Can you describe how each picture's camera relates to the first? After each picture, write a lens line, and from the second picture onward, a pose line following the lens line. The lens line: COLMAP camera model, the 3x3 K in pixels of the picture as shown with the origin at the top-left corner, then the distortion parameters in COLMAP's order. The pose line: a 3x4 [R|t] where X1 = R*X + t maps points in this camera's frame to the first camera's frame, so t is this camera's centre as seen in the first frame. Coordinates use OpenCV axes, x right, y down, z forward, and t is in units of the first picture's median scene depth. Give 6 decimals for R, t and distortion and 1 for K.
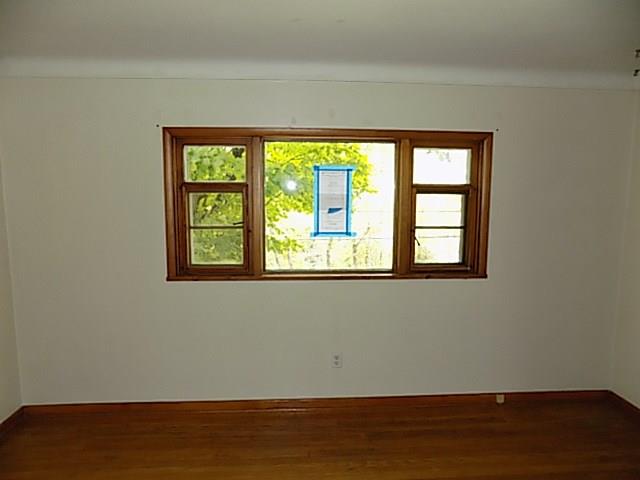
lens RADIAL K [[434.8, 0, 322.4], [0, 434.8, 237.4], [0, 0, 1]] dist [-0.053798, 0.048929]
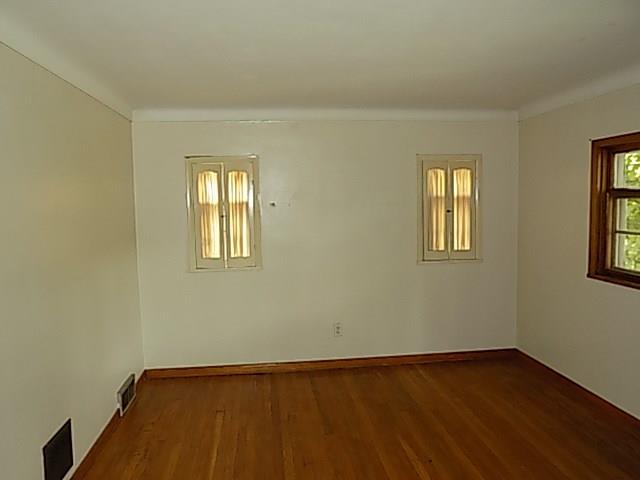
lens RADIAL K [[480.8, 0, 323.4], [0, 480.8, 241.1], [0, 0, 1]] dist [-0.007534, 0.005577]
pose [[0.069118, 0.082230, -0.994214, 0.826736], [-0.095726, 0.992545, 0.075437, -0.020526], [0.993005, 0.089958, 0.076474, 0.216268]]
